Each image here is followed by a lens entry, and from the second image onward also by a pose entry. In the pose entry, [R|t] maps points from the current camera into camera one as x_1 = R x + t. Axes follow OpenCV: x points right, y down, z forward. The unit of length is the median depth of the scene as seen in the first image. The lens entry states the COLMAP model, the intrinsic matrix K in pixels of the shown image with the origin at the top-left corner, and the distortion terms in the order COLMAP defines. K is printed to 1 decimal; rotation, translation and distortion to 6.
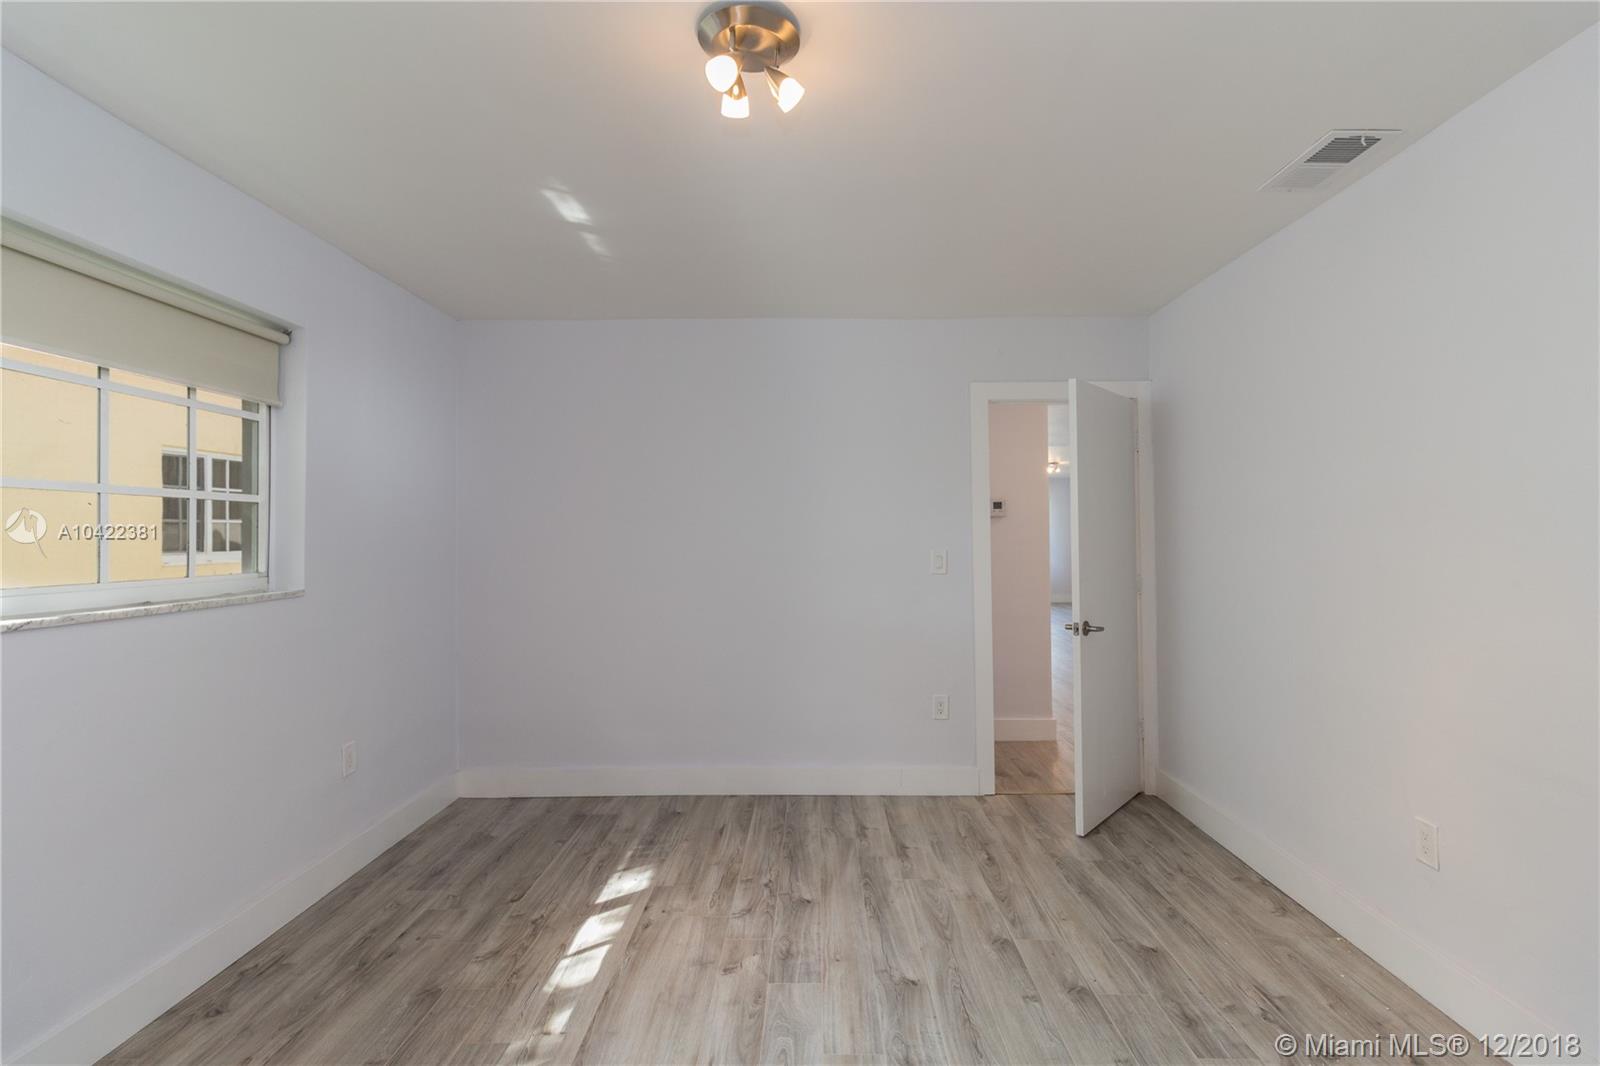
lens RADIAL K [[742.1, 0, 798.4], [0, 742.1, 533.8], [0, 0, 1]] dist [0.014776, -0.000426]
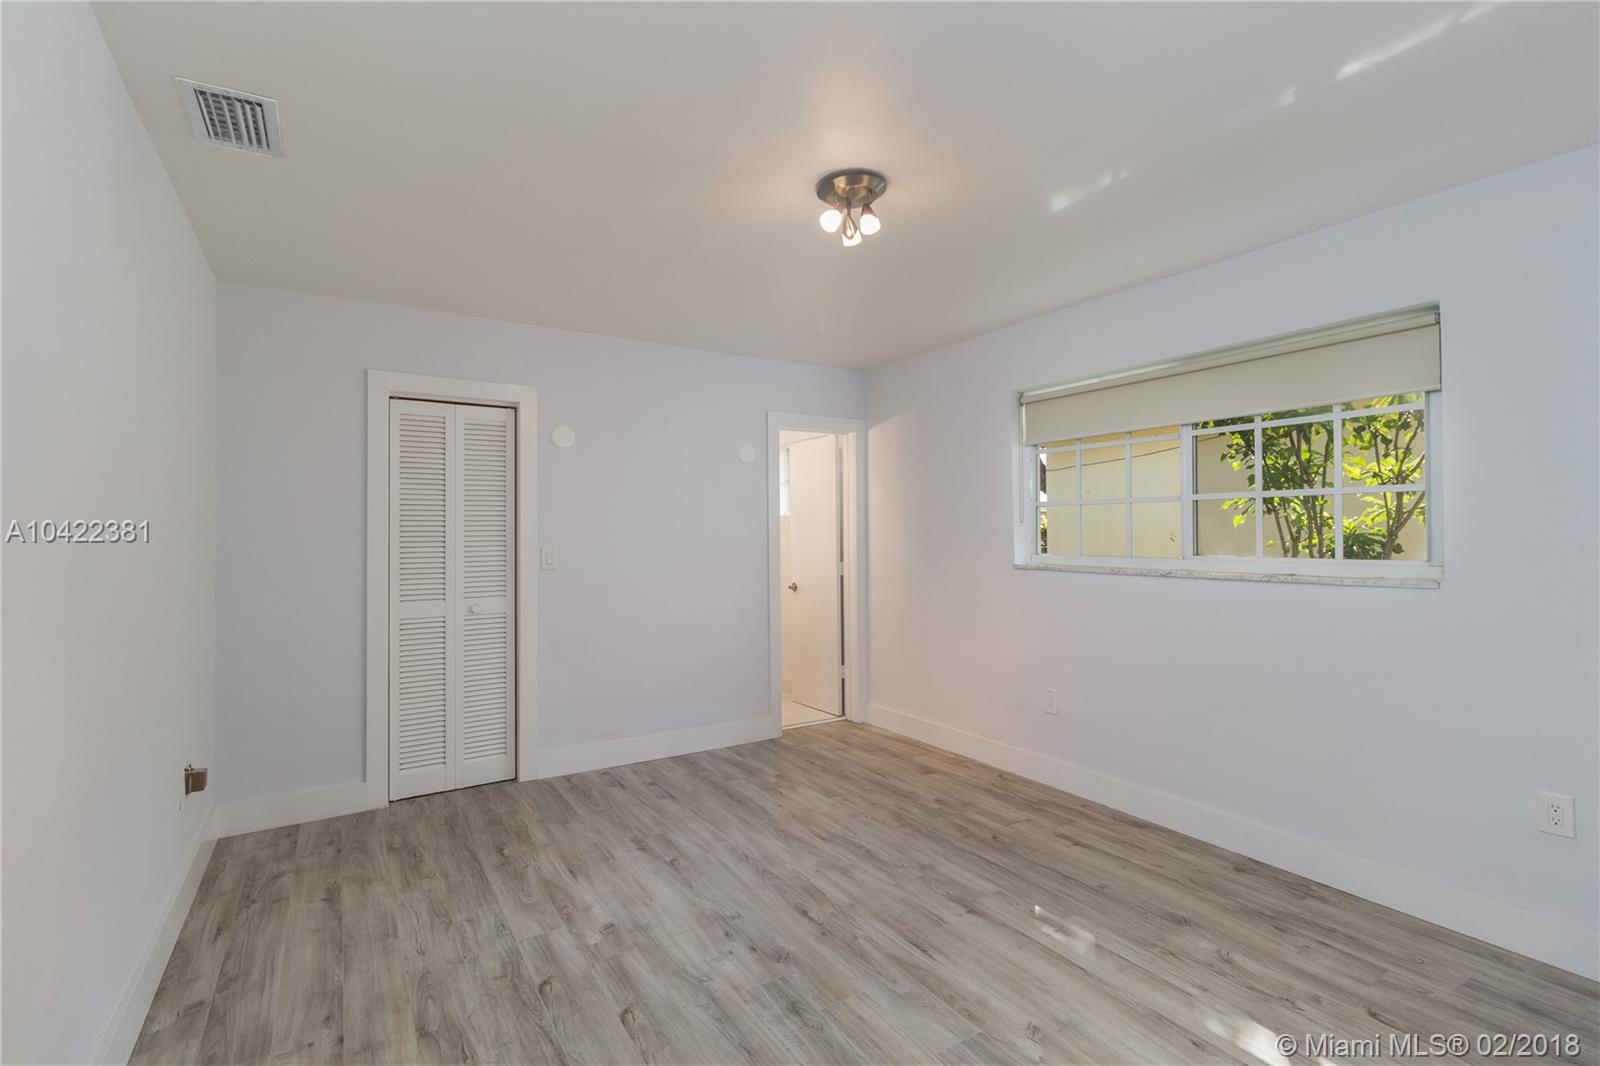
lens RADIAL K [[742.1, 0, 802.9], [0, 742.1, 527.7], [0, 0, 1]] dist [0.014776, -0.000426]
pose [[-0.830985, 0.006599, -0.556255, 0.583658], [0.012522, 0.999898, -0.006844, 0.003902], [0.556153, -0.012652, -0.830983, 1.511851]]
